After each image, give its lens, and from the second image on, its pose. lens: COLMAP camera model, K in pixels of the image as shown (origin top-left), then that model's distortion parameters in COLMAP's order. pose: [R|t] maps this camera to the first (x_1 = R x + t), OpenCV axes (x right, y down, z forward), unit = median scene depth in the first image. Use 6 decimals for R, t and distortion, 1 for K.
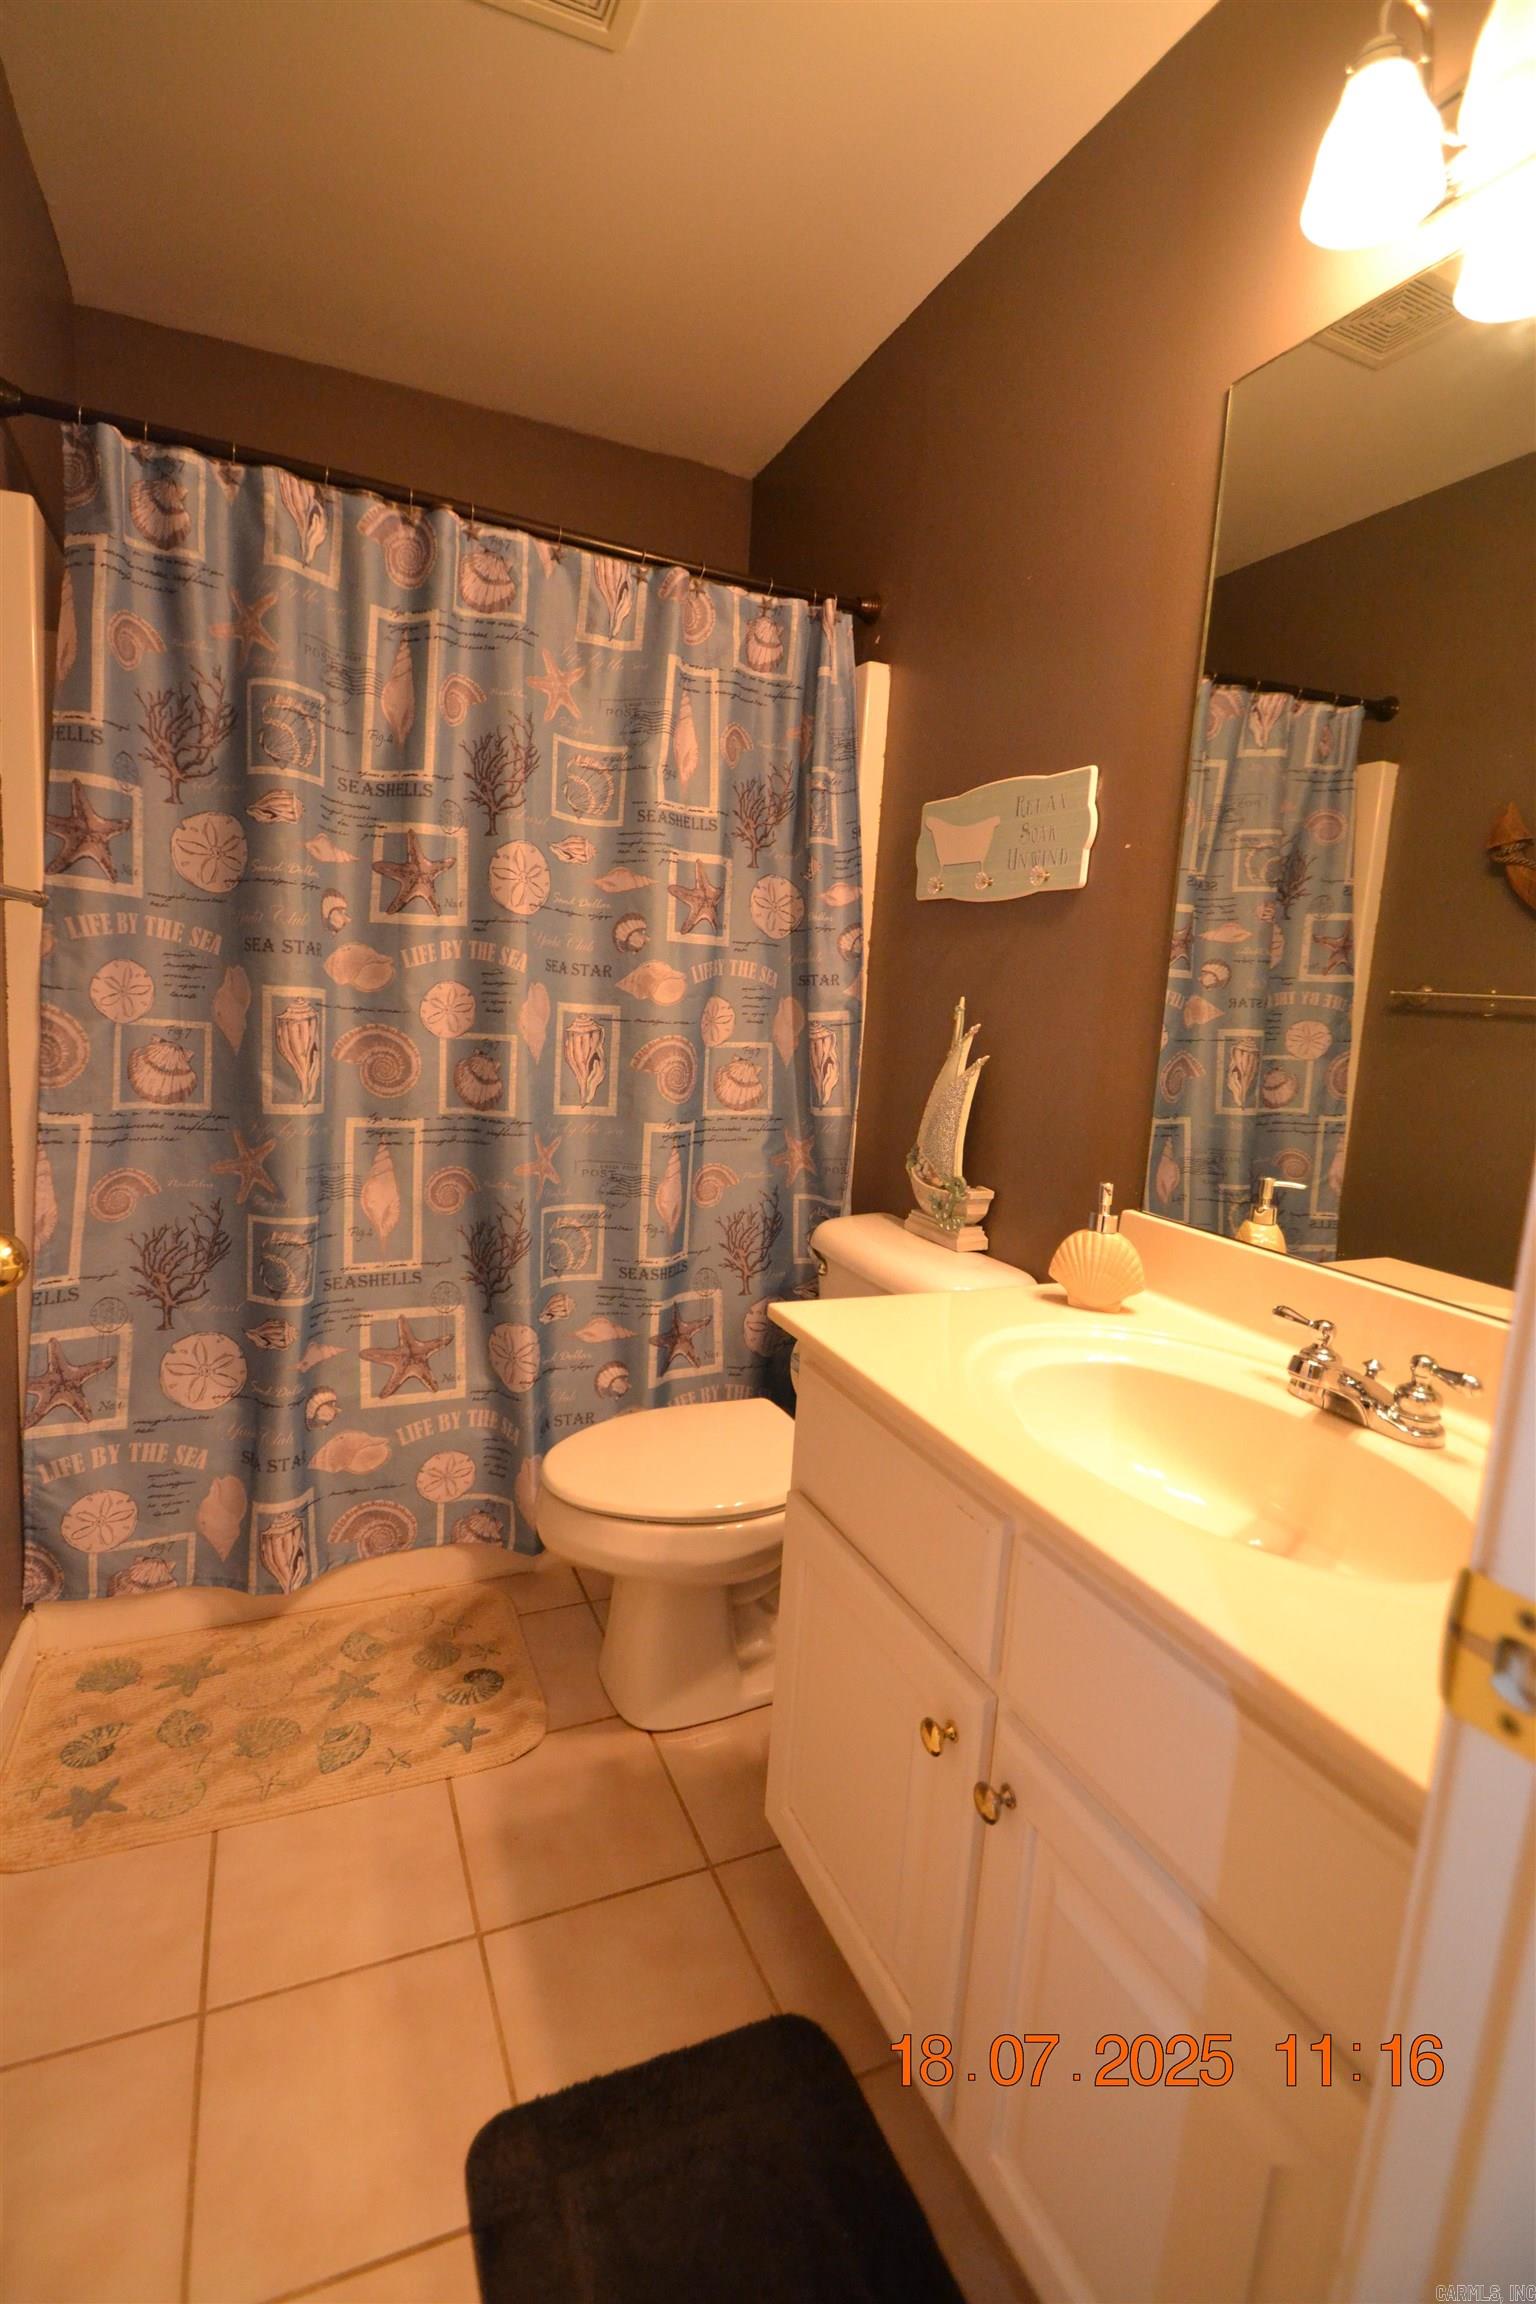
lens RADIAL K [[1024.2, 0, 715.6], [0, 1024.2, 1107.5], [0, 0, 1]] dist [0.017813, -0.016732]
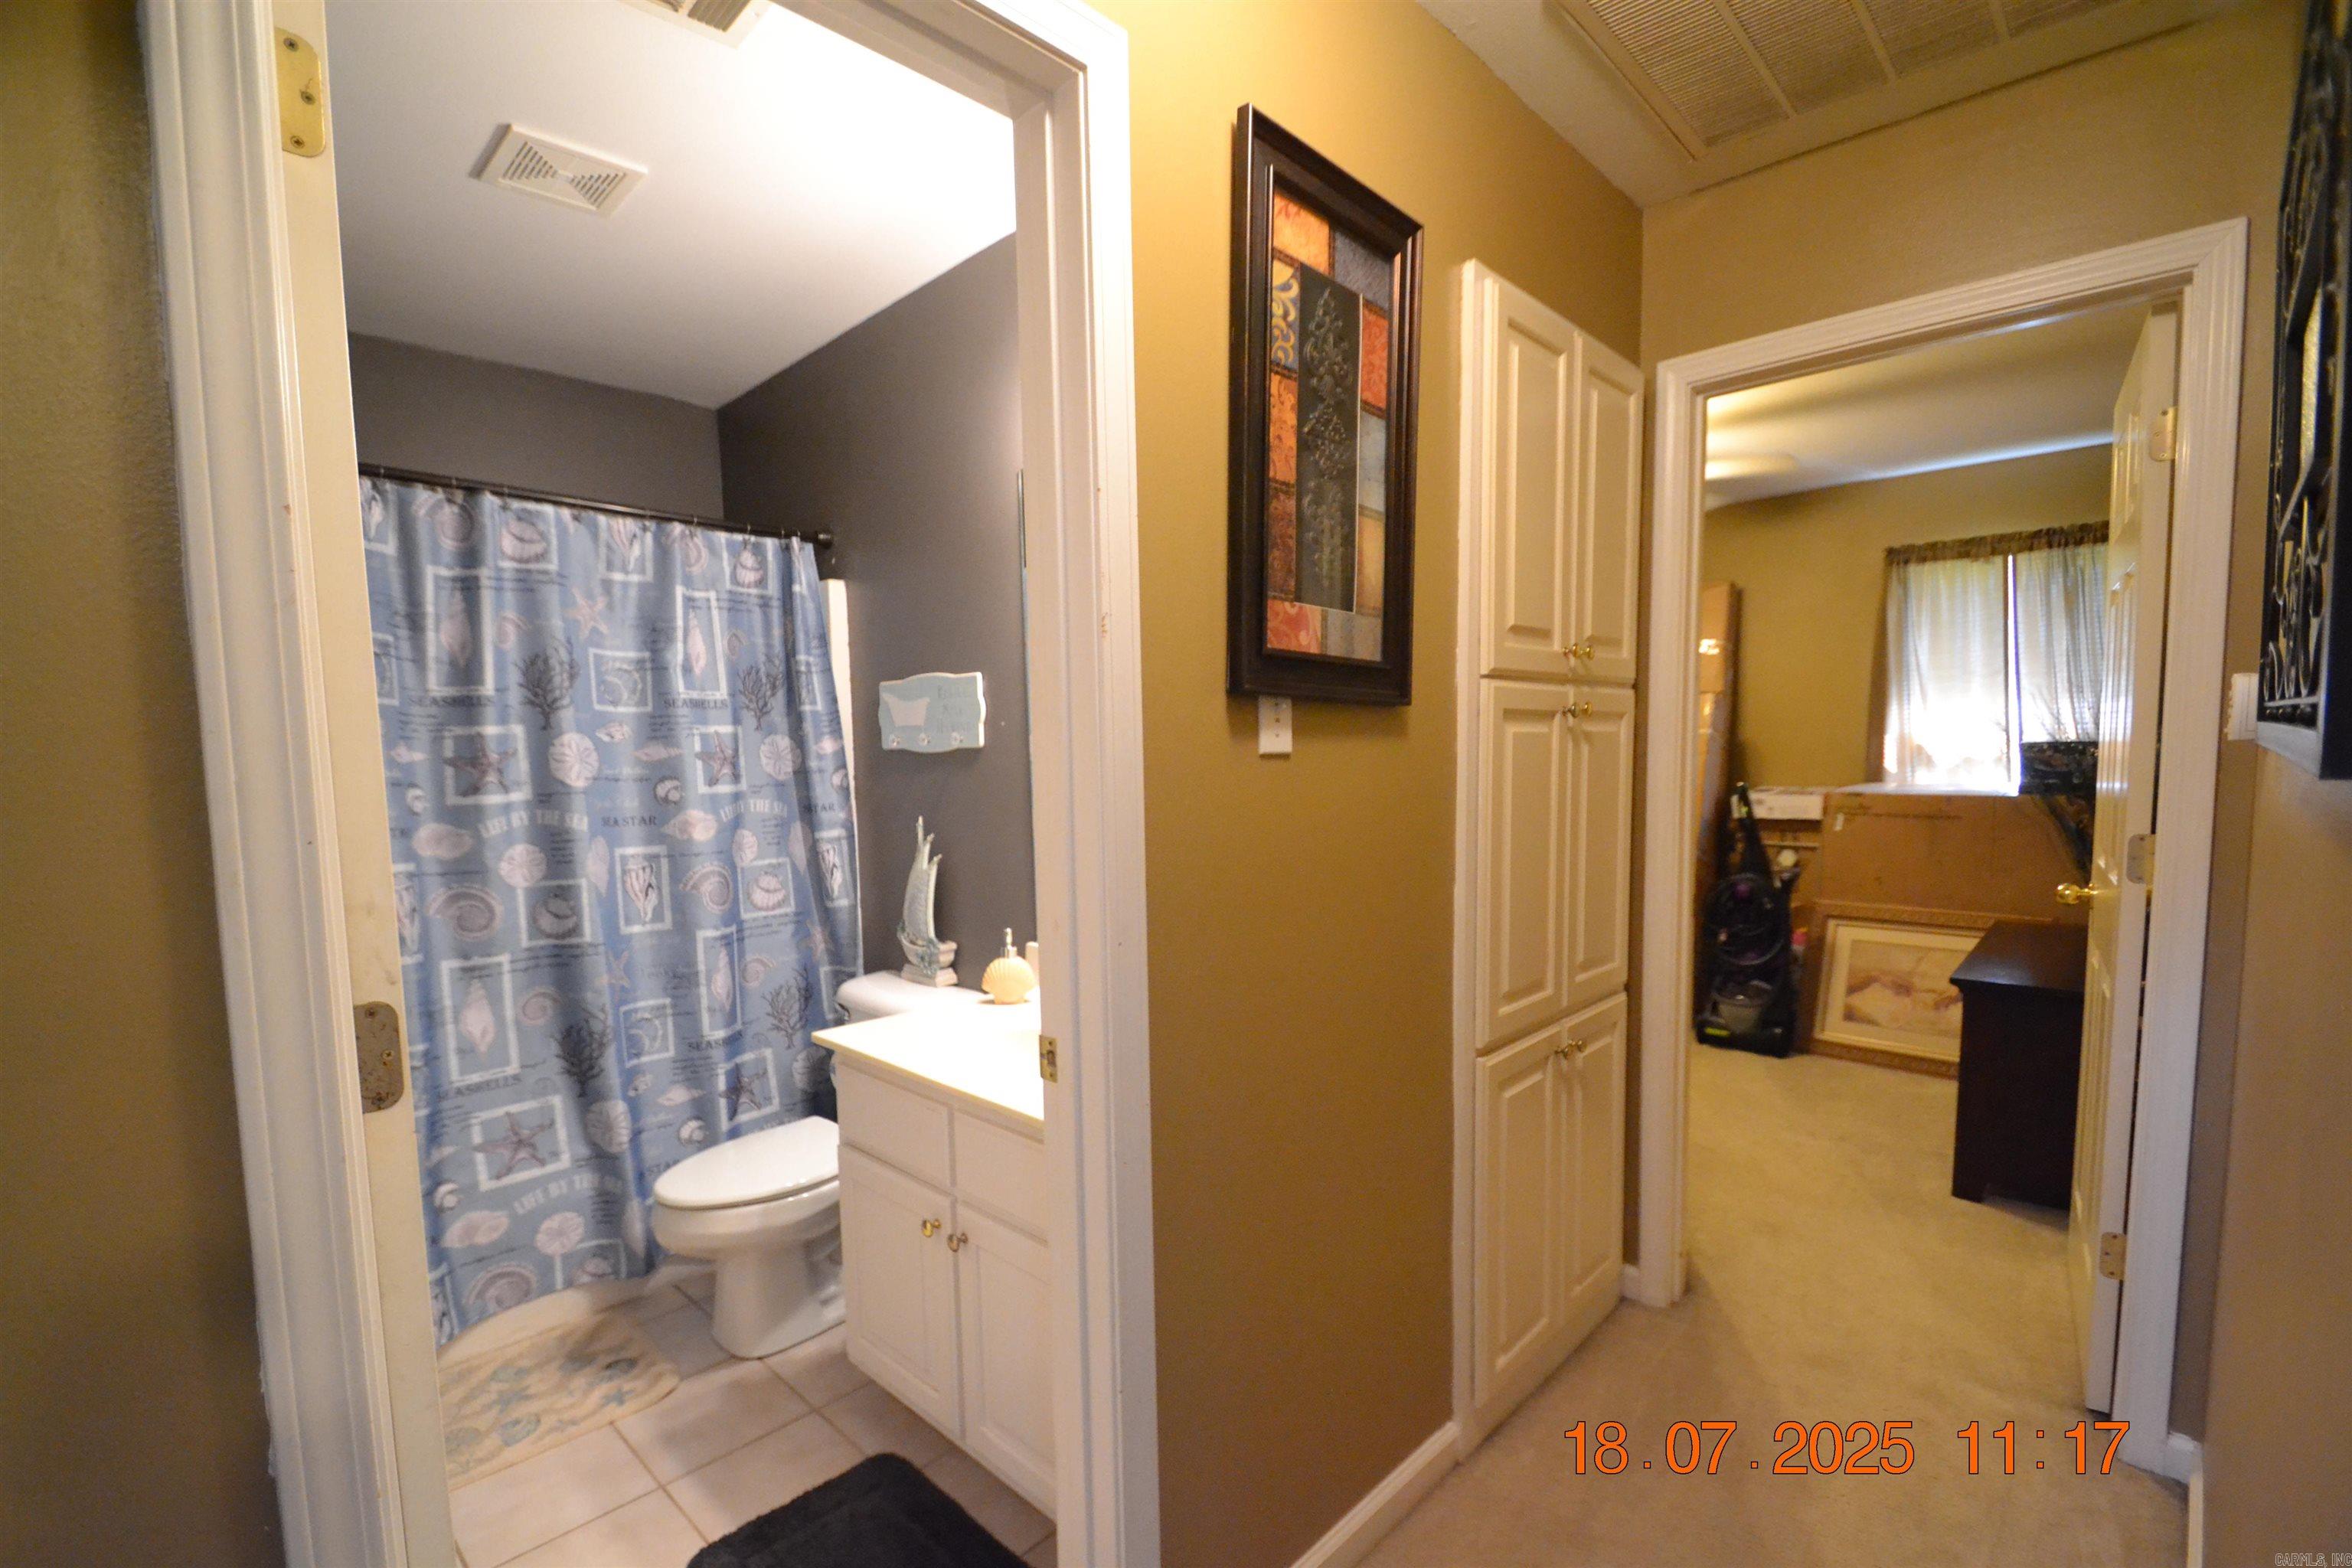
lens RADIAL K [[1045.5, 0, 1129.2], [0, 1045.5, 841.5], [0, 0, 1]] dist [0.017813, -0.016732]
pose [[0.924094, -0.111776, 0.365454, -0.036650], [0.121514, 0.992583, -0.003676, -0.028210], [-0.362333, 0.047805, 0.930822, -0.495826]]
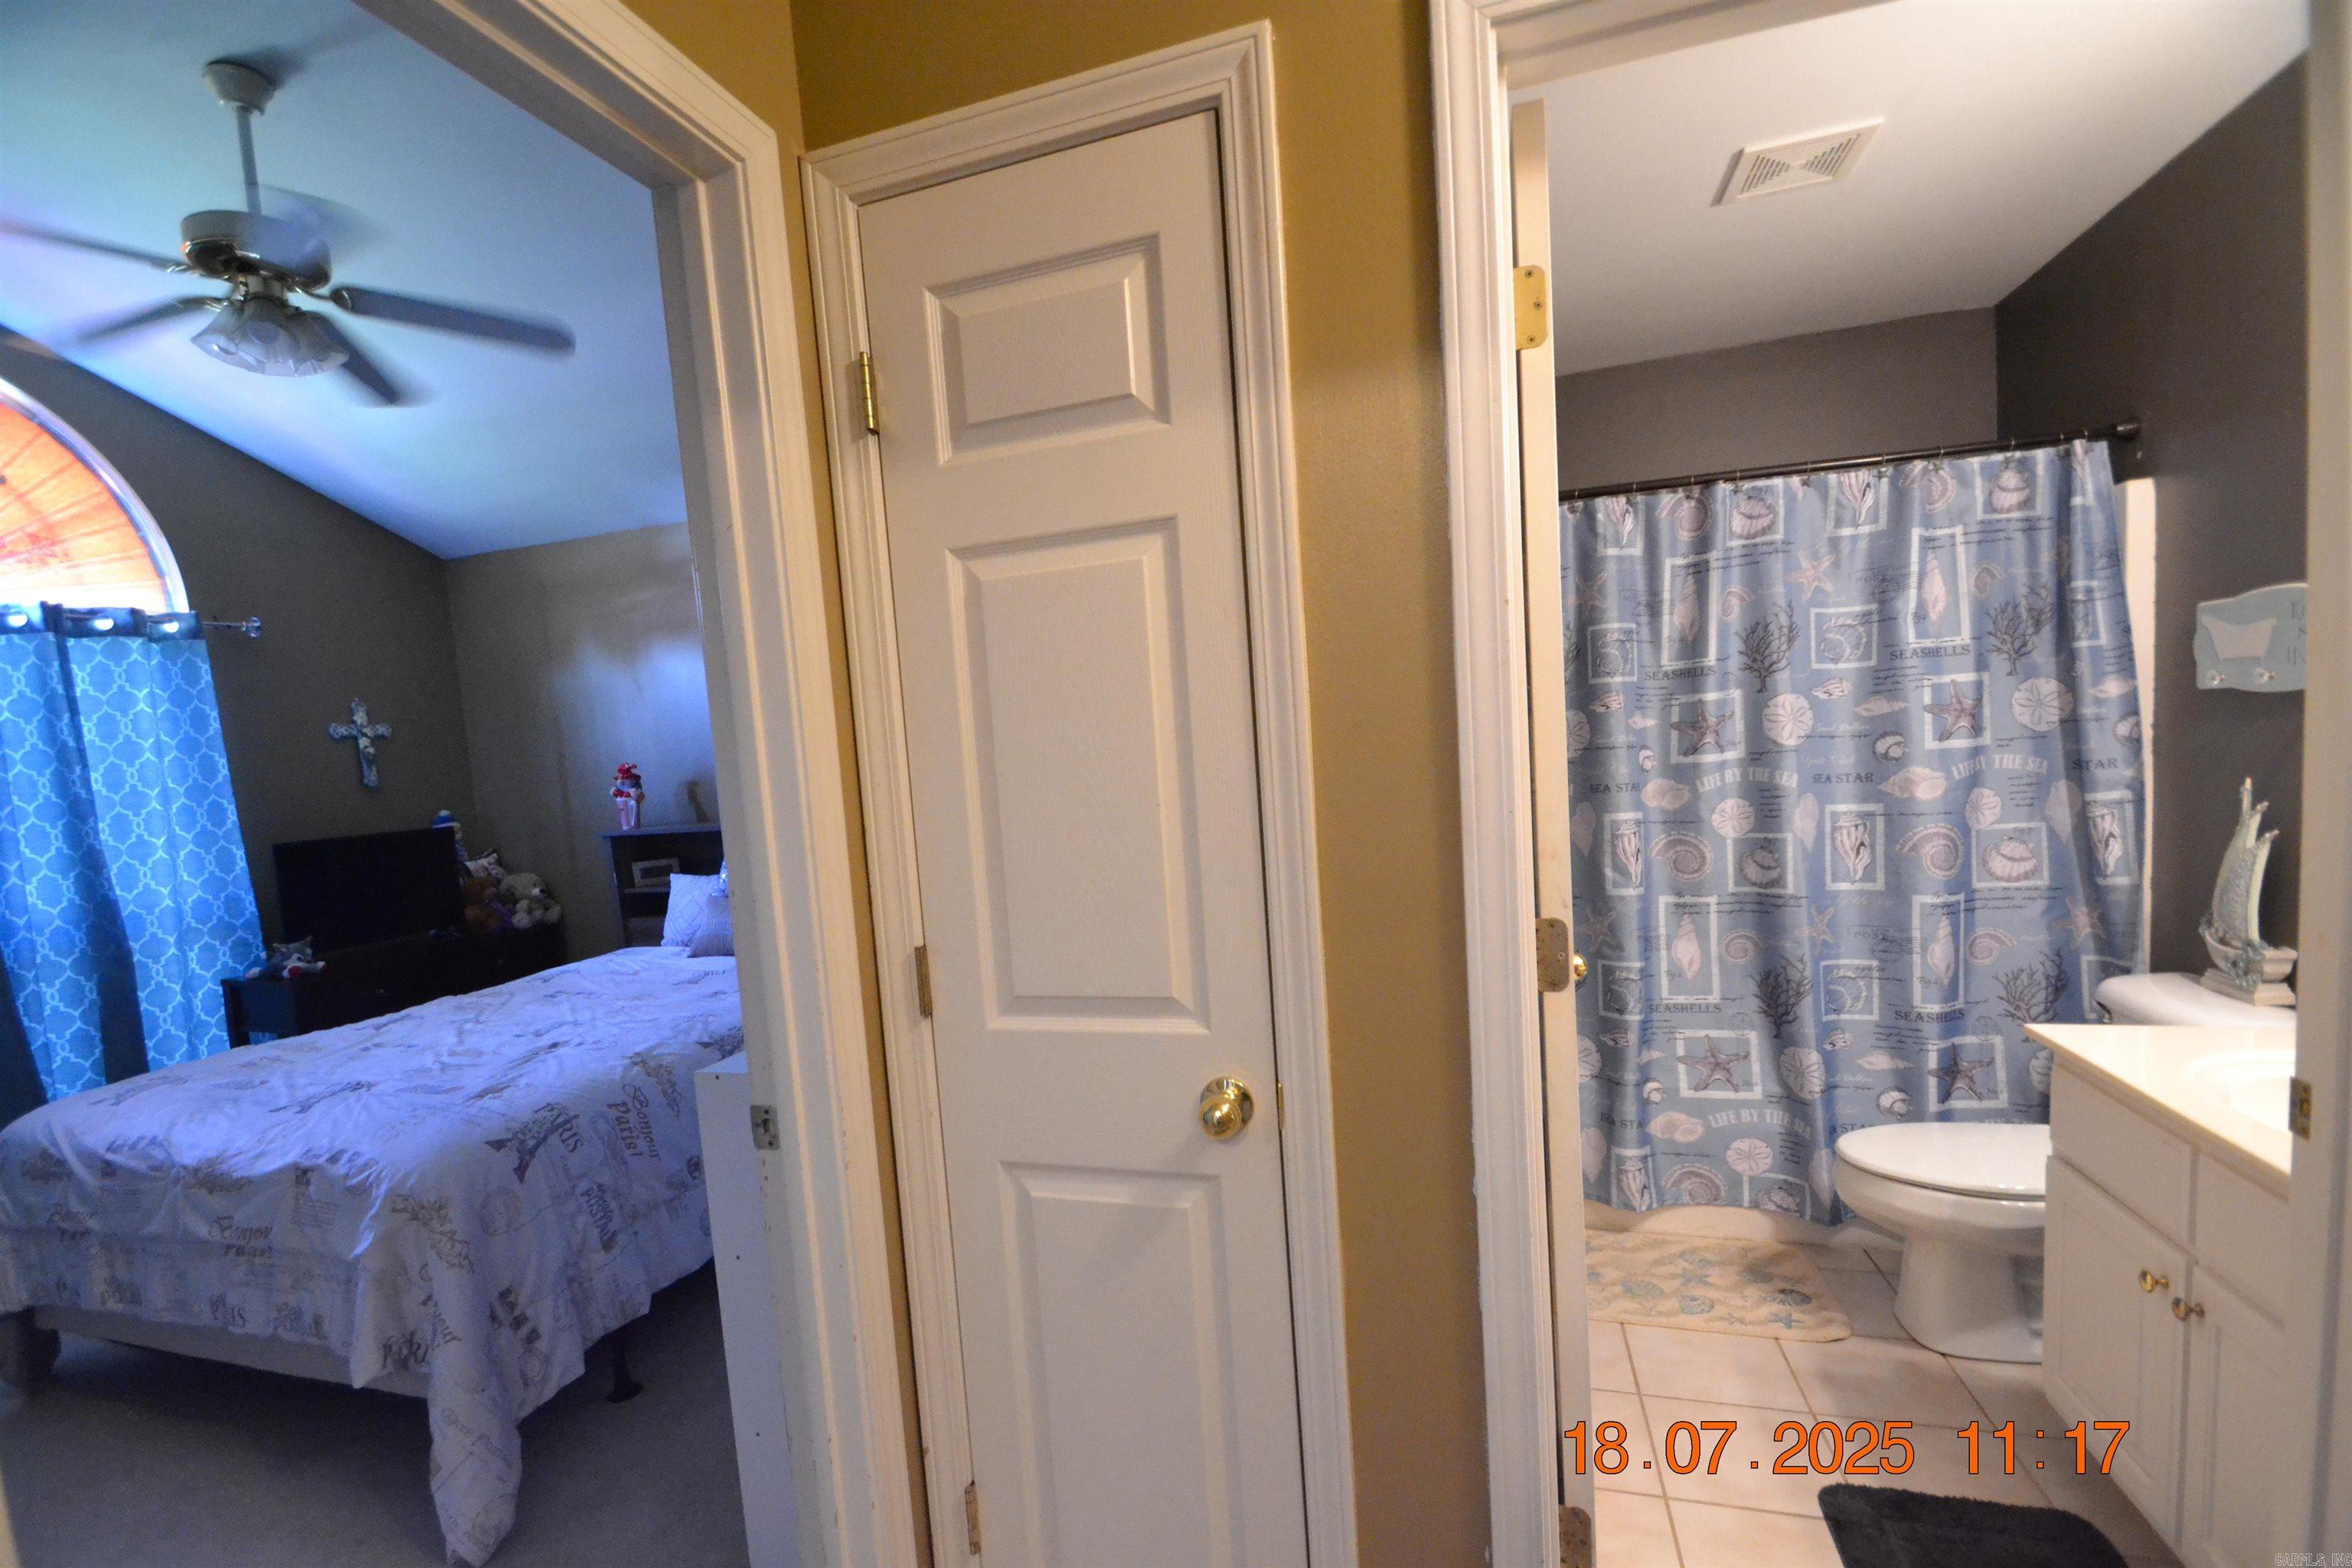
lens RADIAL K [[1045.5, 0, 1133.6], [0, 1045.5, 844.6], [0, 0, 1]] dist [0.017813, -0.016732]
pose [[0.755659, -0.051647, -0.652926, 0.056622], [0.034084, 0.998636, -0.039546, -0.029734], [0.654078, 0.007629, 0.756388, -0.629968]]
